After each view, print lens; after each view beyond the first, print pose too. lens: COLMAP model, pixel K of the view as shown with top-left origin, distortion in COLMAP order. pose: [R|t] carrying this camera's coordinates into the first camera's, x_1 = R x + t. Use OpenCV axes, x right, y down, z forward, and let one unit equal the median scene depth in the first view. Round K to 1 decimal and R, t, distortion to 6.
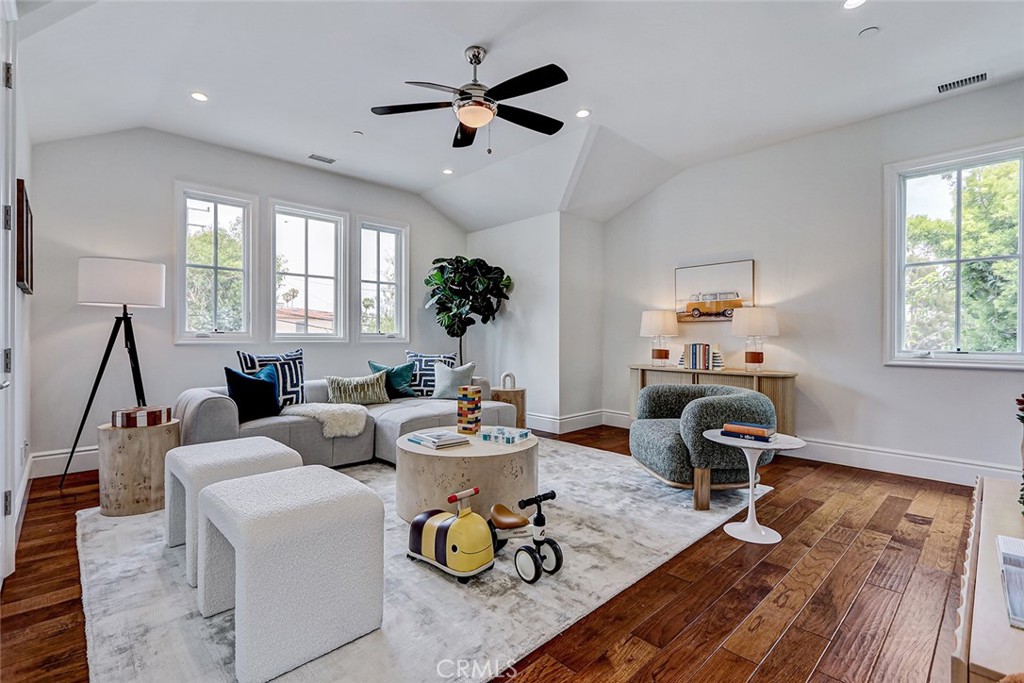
lens RADIAL K [[465.7, 0, 512.0], [0, 465.7, 341.5], [0, 0, 1]] dist [0.034051, 0.000022]
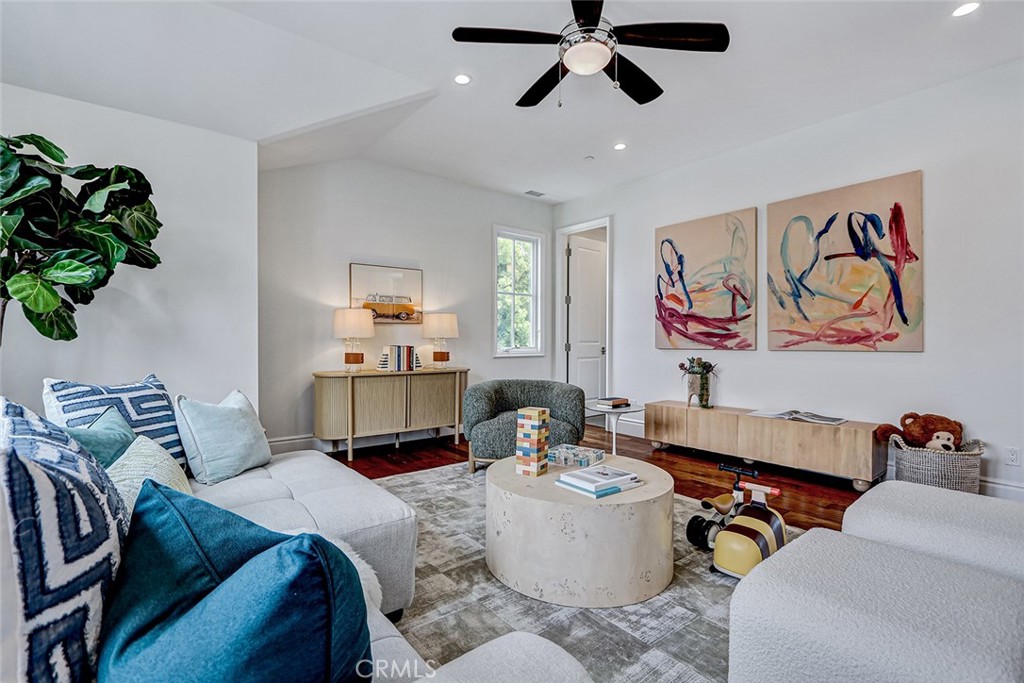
lens RADIAL K [[465.7, 0, 512.0], [0, 465.7, 341.5], [0, 0, 1]] dist [0.034051, 0.000022]
pose [[0.103006, -0.010499, 0.994625, -0.578698], [0.007868, 0.999922, 0.009740, -0.012058], [-0.994650, 0.006823, 0.103080, 0.673001]]
